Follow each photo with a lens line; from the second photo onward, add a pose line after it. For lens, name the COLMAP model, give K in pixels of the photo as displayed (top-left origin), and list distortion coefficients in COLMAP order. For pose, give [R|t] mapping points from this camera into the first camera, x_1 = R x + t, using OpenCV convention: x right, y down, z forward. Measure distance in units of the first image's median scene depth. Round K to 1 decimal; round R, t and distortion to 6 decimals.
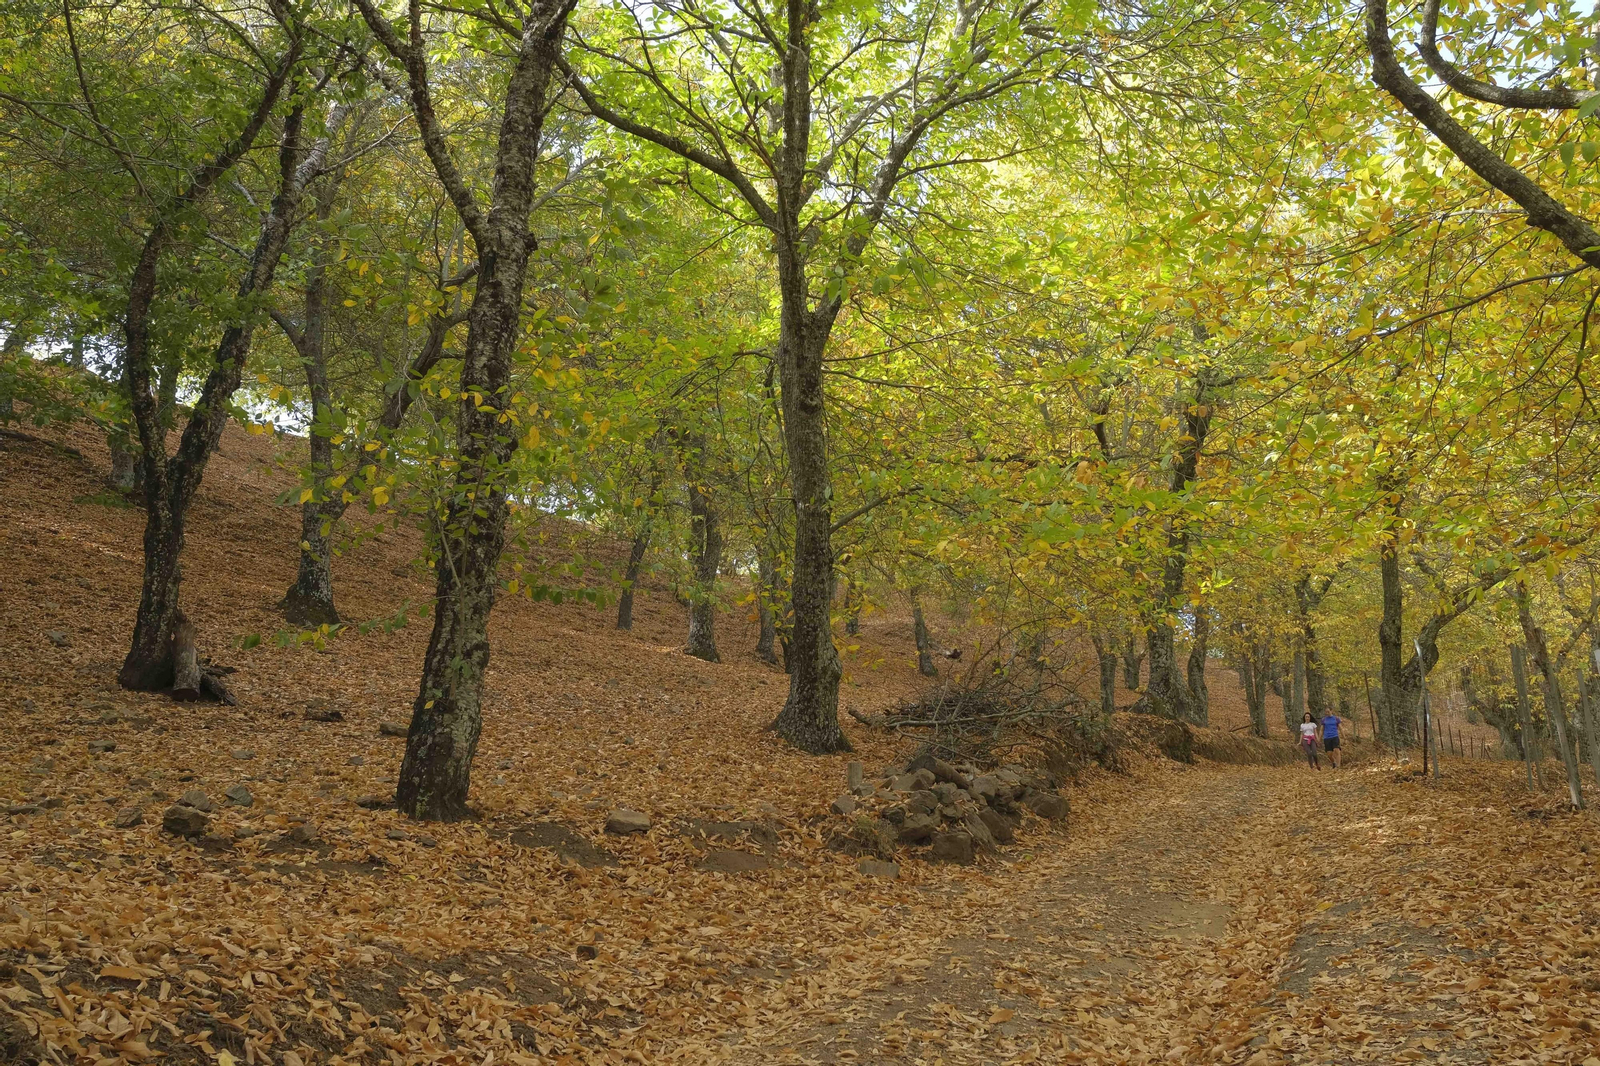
lens RADIAL K [[1574.0, 0, 800.0], [0, 1574.0, 533.0], [0, 0, 1]] dist [-0.004015, -0.000593]
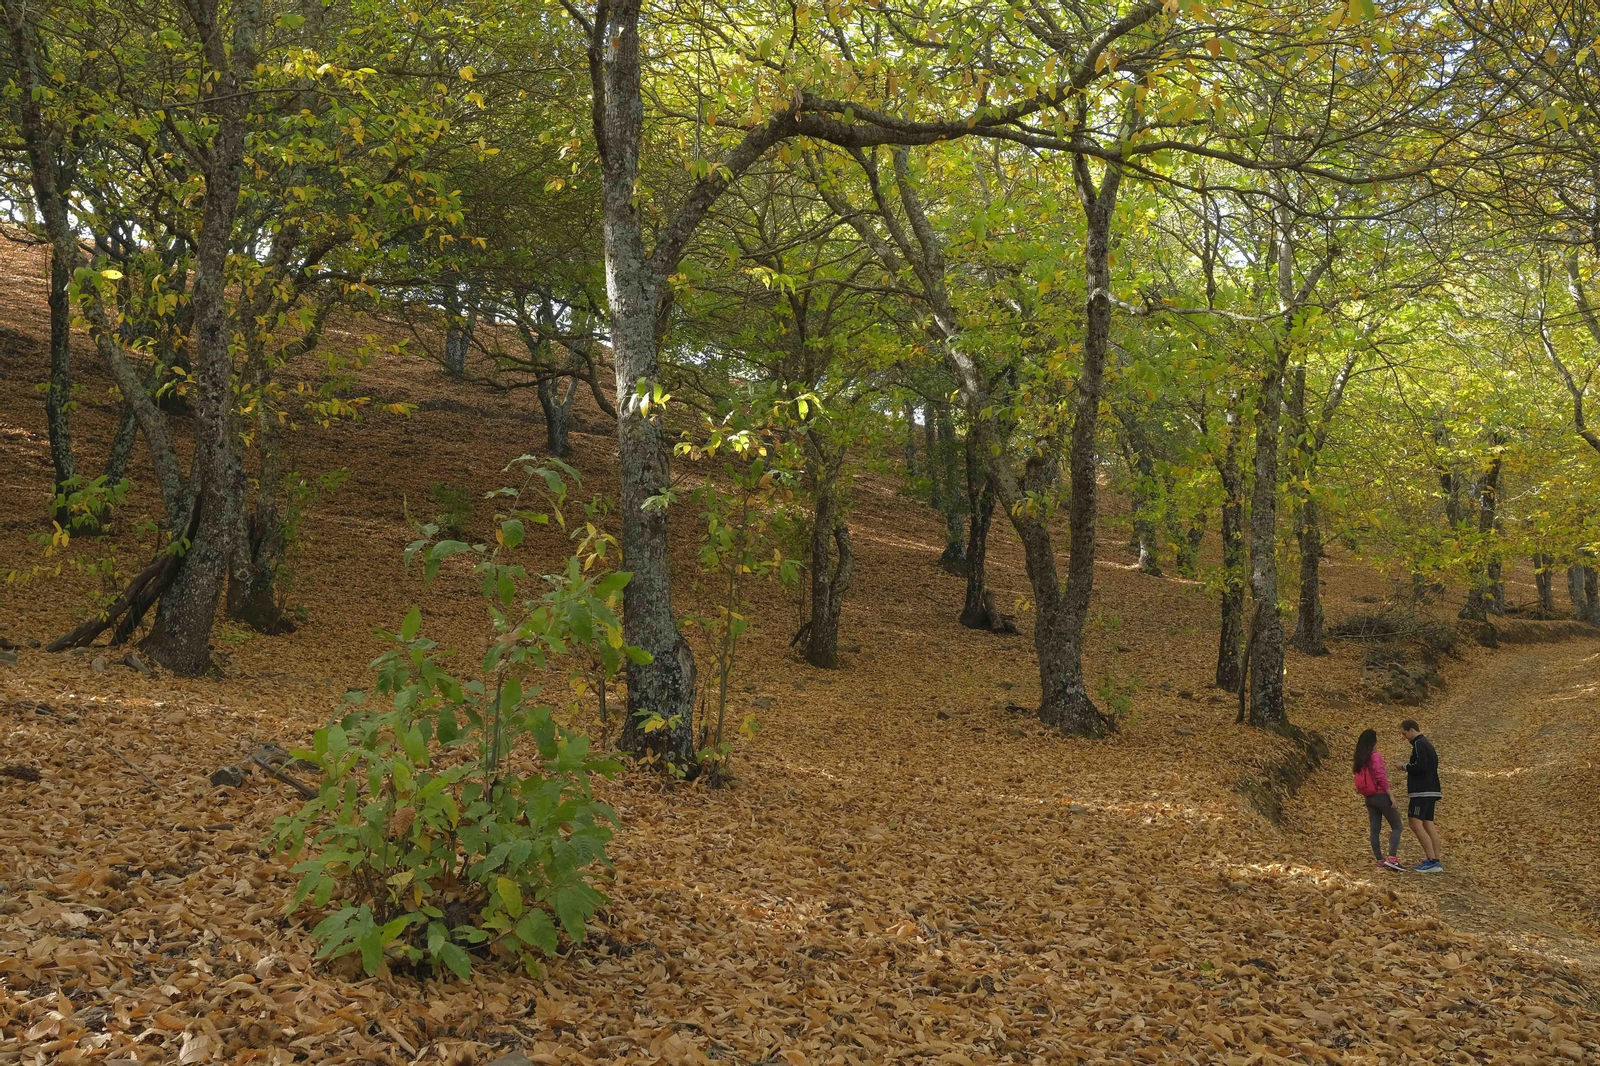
lens RADIAL K [[1516.6, 0, 802.4], [0, 1516.6, 529.7], [0, 0, 1]] dist [-0.077208, 0.180428]
pose [[0.983482, -0.019804, -0.179919, -0.362596], [0.035658, 0.995716, 0.085316, -0.275178], [0.177458, -0.090322, 0.979975, -1.333197]]
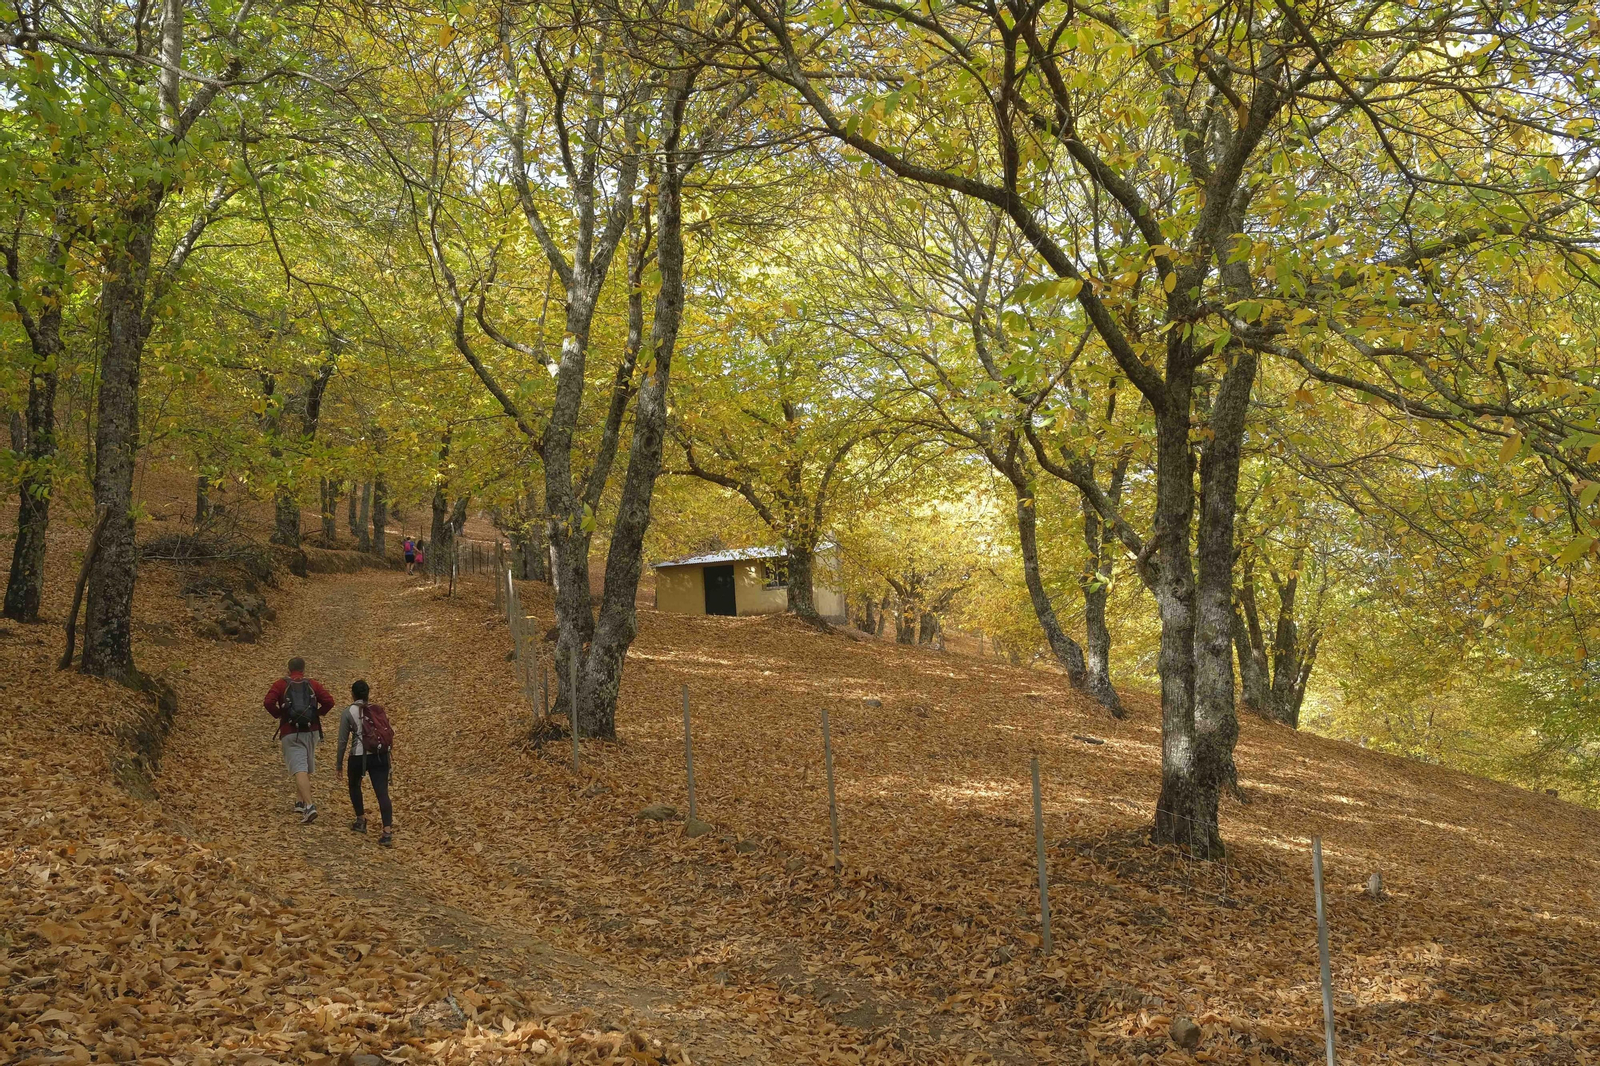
lens RADIAL K [[1574.0, 0, 800.0], [0, 1574.0, 533.0], [0, 0, 1]] dist [-0.004015, -0.000593]
pose [[0.830468, 0.051071, 0.554720, -0.405465], [-0.128596, 0.986469, 0.101700, -0.225549], [-0.542020, -0.155793, 0.825798, -1.034128]]
